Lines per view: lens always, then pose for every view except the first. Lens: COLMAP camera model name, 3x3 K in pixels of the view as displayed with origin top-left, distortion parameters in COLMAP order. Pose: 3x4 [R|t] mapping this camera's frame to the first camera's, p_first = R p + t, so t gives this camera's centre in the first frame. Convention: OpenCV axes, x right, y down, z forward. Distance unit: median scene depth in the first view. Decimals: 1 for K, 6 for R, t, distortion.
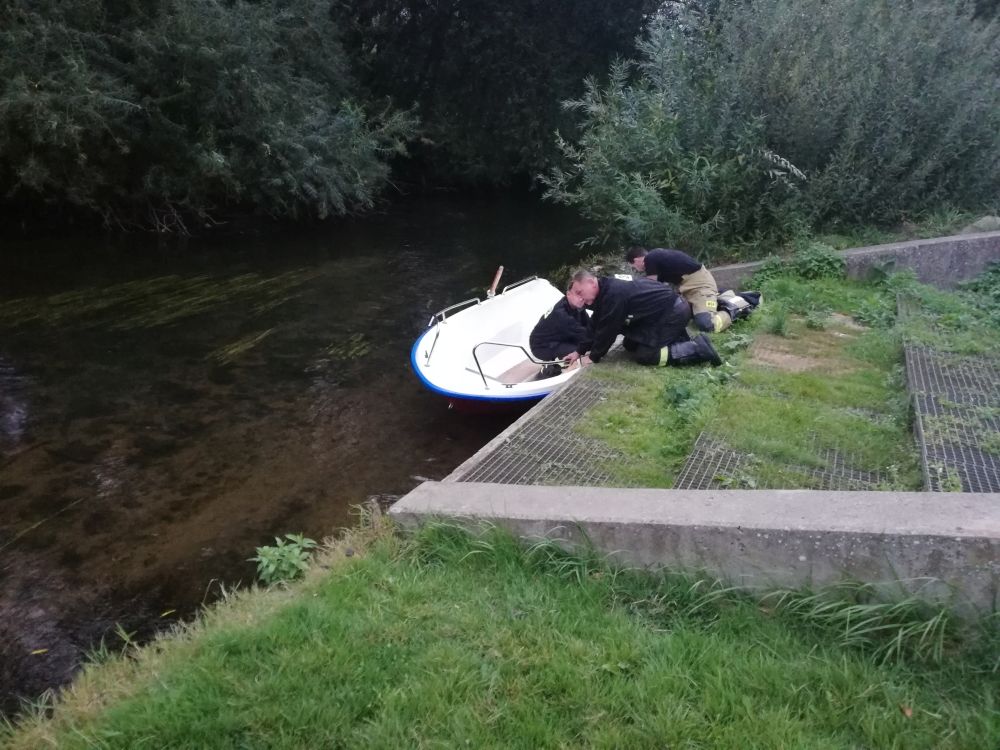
lens RADIAL K [[768.6, 0, 500.0], [0, 768.6, 375.0], [0, 0, 1]] dist [-0.002310, -0.009986]
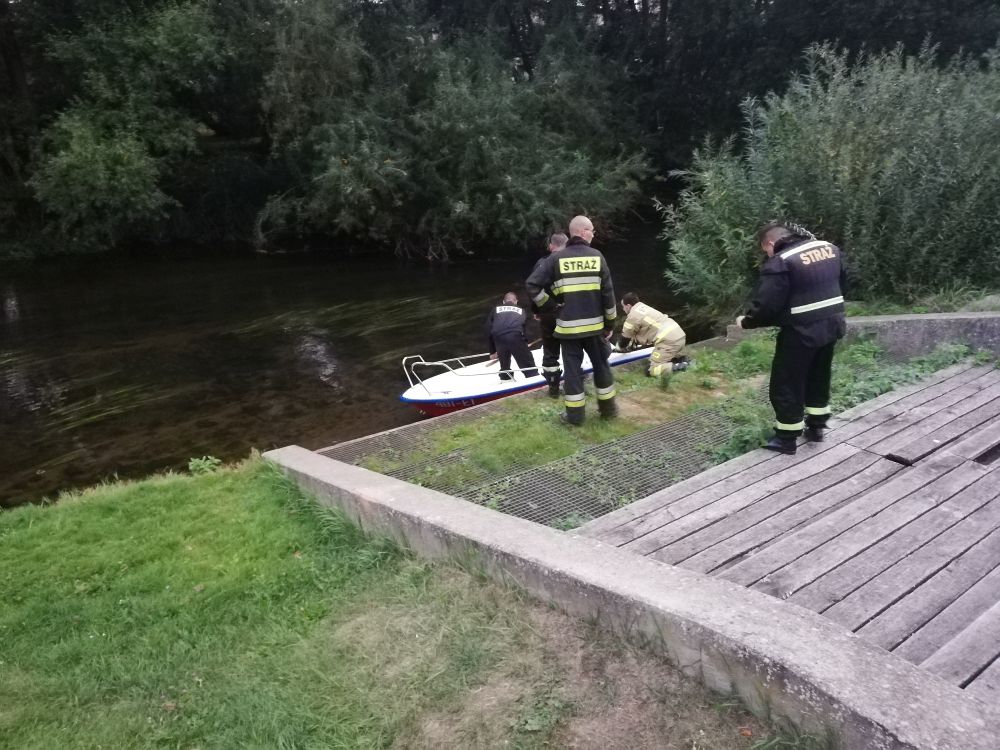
lens RADIAL K [[794.8, 0, 500.0], [0, 794.8, 375.0], [0, 0, 1]] dist [-0.000839, -0.000930]
pose [[0.859668, 0.105820, -0.499774, 0.415746], [-0.100581, 0.994222, 0.037501, -0.052209], [0.500854, 0.018029, 0.865344, -0.153073]]
